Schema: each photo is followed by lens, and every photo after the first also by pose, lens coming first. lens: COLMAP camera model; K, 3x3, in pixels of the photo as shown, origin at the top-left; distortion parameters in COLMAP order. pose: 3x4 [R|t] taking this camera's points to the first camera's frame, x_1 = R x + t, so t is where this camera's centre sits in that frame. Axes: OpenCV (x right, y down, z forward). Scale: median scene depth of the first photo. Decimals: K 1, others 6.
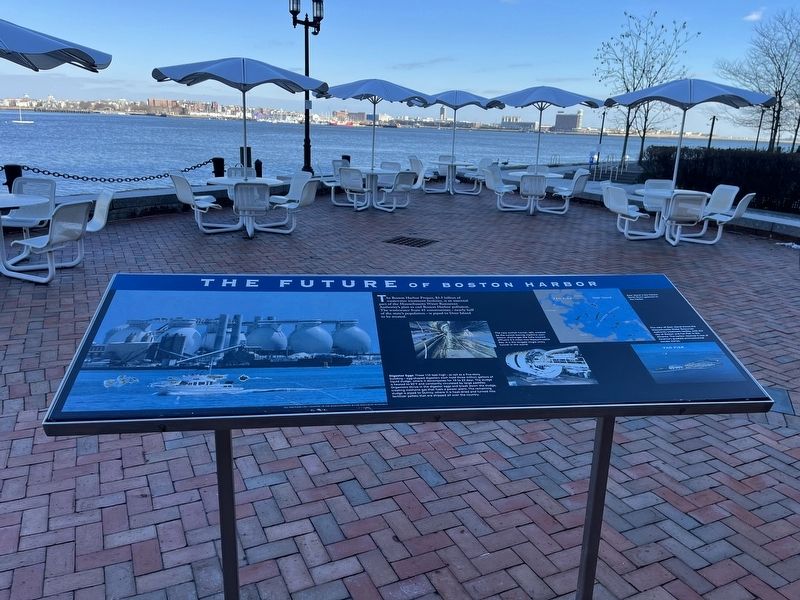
lens RADIAL K [[594.9, 0, 400.0], [0, 594.9, 300.0], [0, 0, 1]] dist [0.082383, -0.112158]
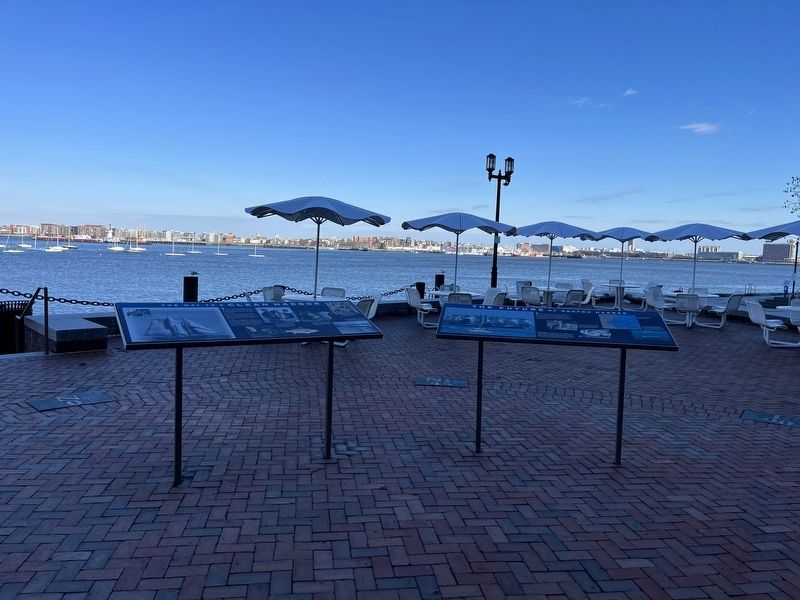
lens RADIAL K [[594.9, 0, 400.0], [0, 594.9, 300.0], [0, 0, 1]] dist [0.082383, -0.112158]
pose [[0.955594, 0.016895, -0.294201, 0.021384], [-0.078223, 0.977083, -0.197966, 0.065087], [0.284114, 0.212188, 0.935016, -0.216202]]
